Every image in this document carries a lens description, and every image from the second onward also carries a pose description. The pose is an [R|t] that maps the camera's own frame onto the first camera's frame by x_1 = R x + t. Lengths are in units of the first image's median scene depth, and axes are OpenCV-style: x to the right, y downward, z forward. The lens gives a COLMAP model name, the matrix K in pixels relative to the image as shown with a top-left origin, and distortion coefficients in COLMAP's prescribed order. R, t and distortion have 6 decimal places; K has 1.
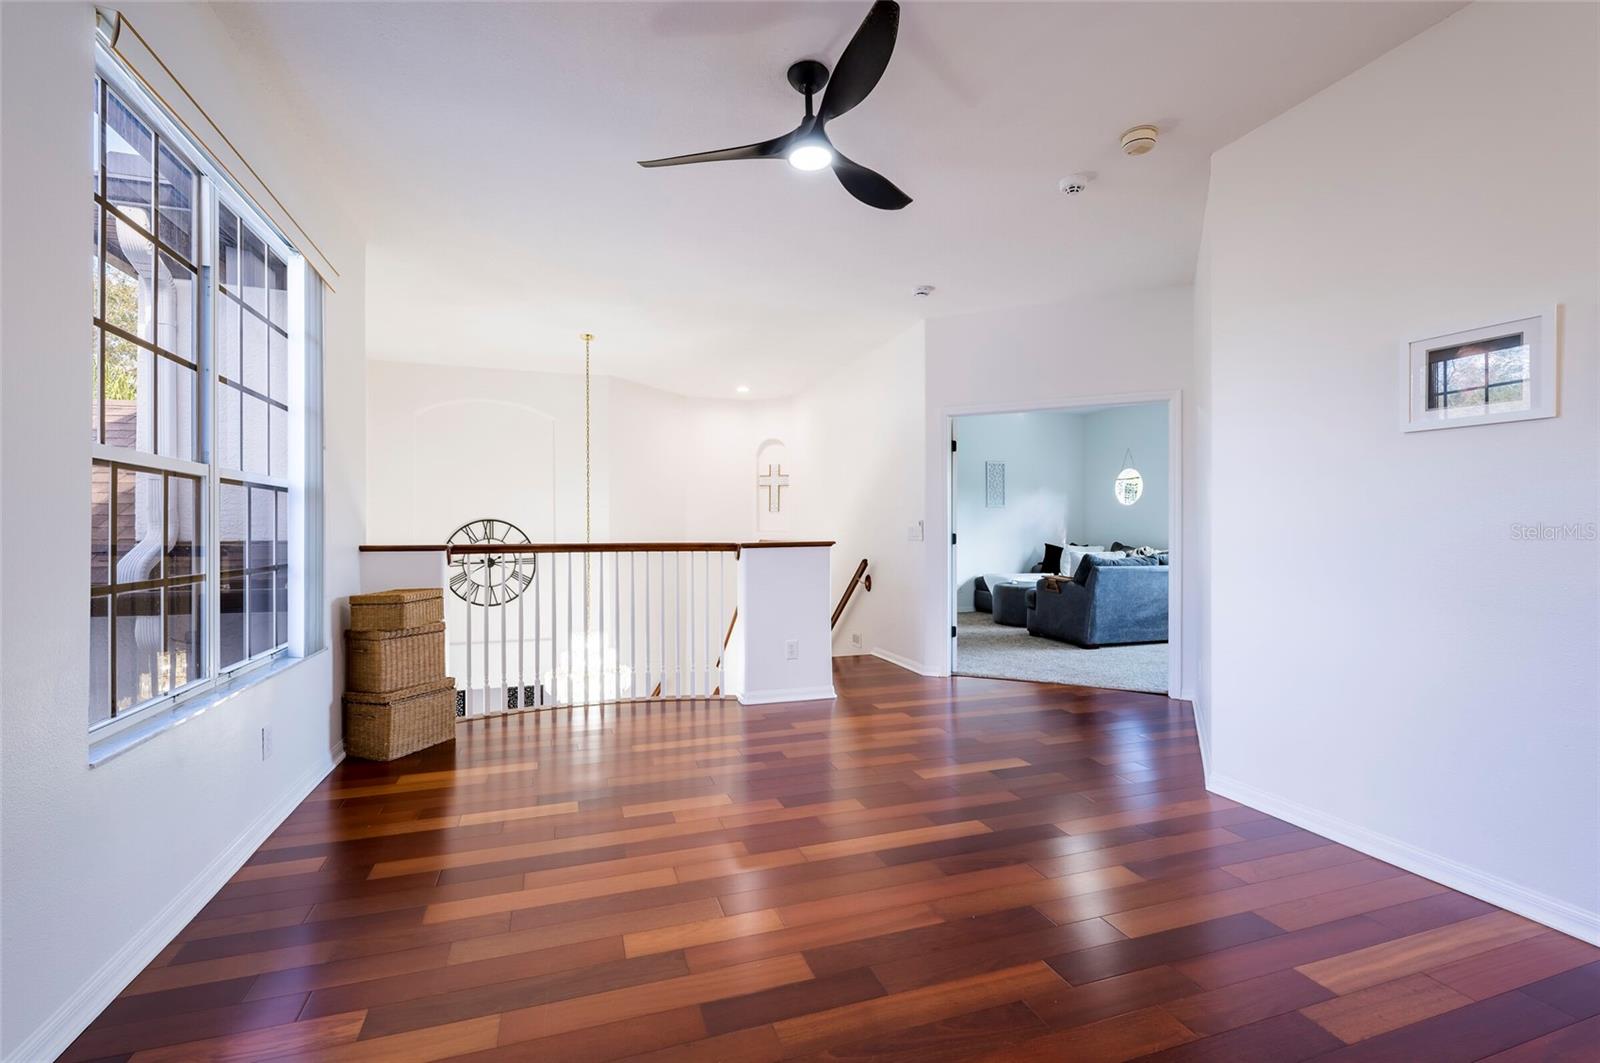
lens RADIAL K [[719.7, 0, 801.5], [0, 719.7, 529.7], [0, 0, 1]] dist [0.001796, -0.000294]
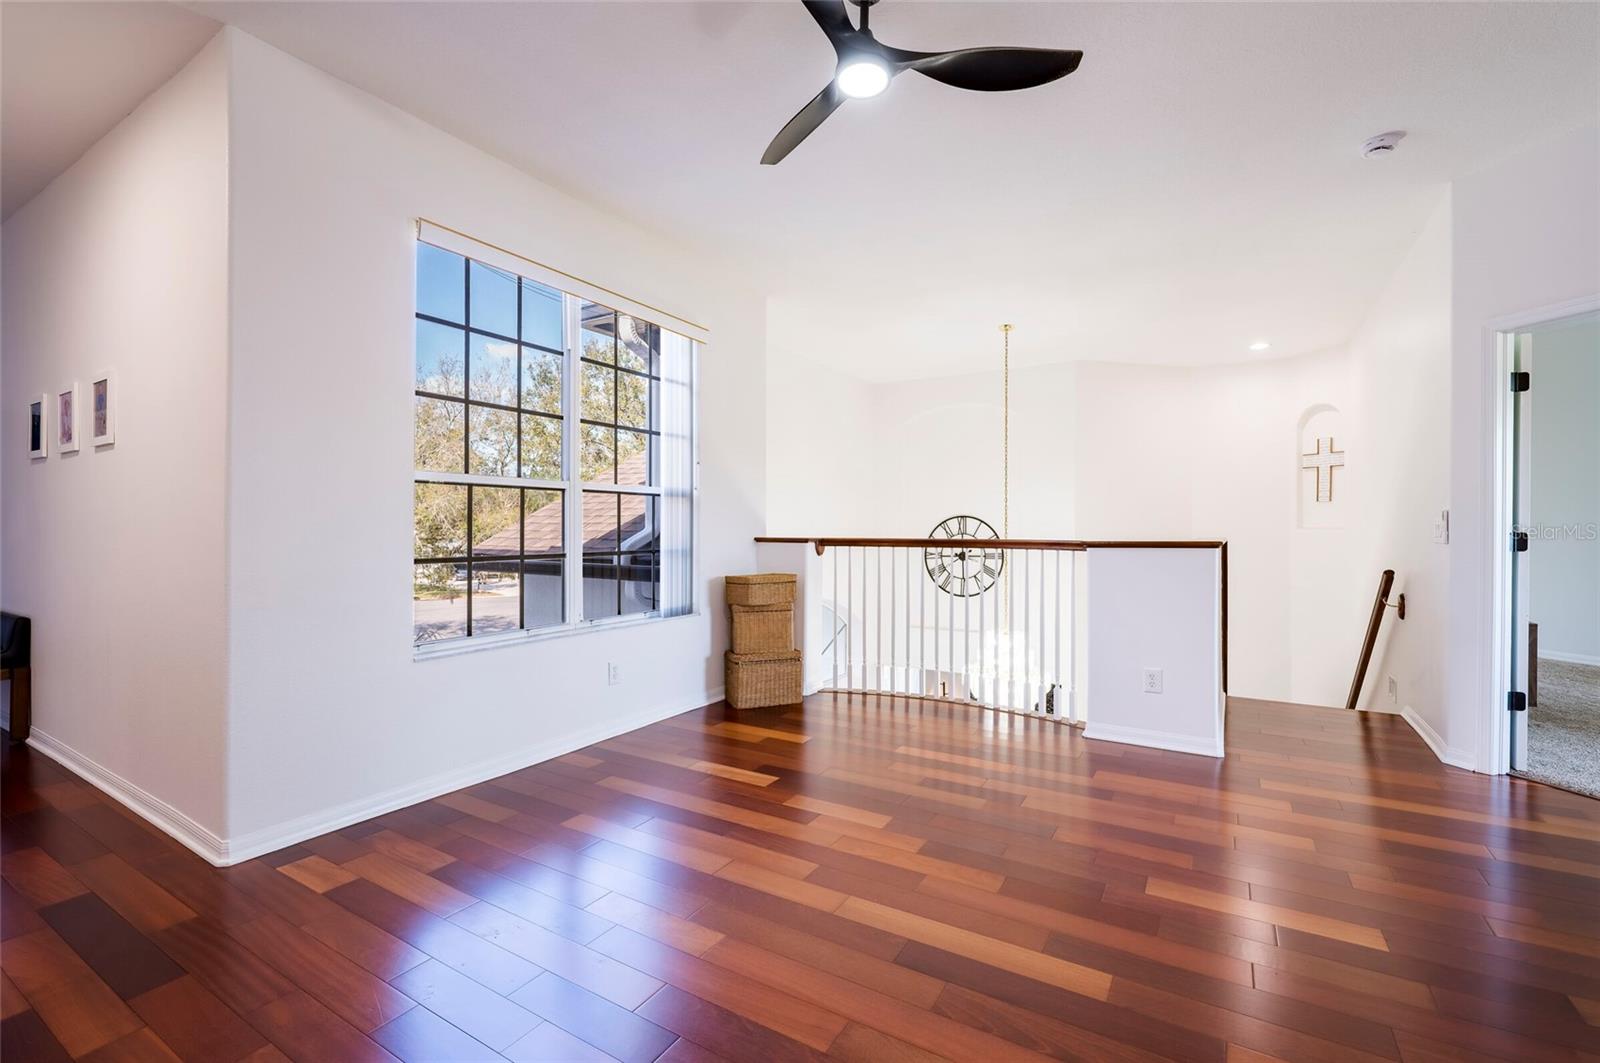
lens RADIAL K [[702.1, 0, 806.6], [0, 702.1, 531.0], [0, 0, 1]] dist [-0.002499, -0.000933]
pose [[0.641036, 0.007035, -0.767478, 0.276933], [-0.002085, 0.999970, 0.007425, 0.001173], [0.767508, -0.003160, 0.641032, 0.197622]]
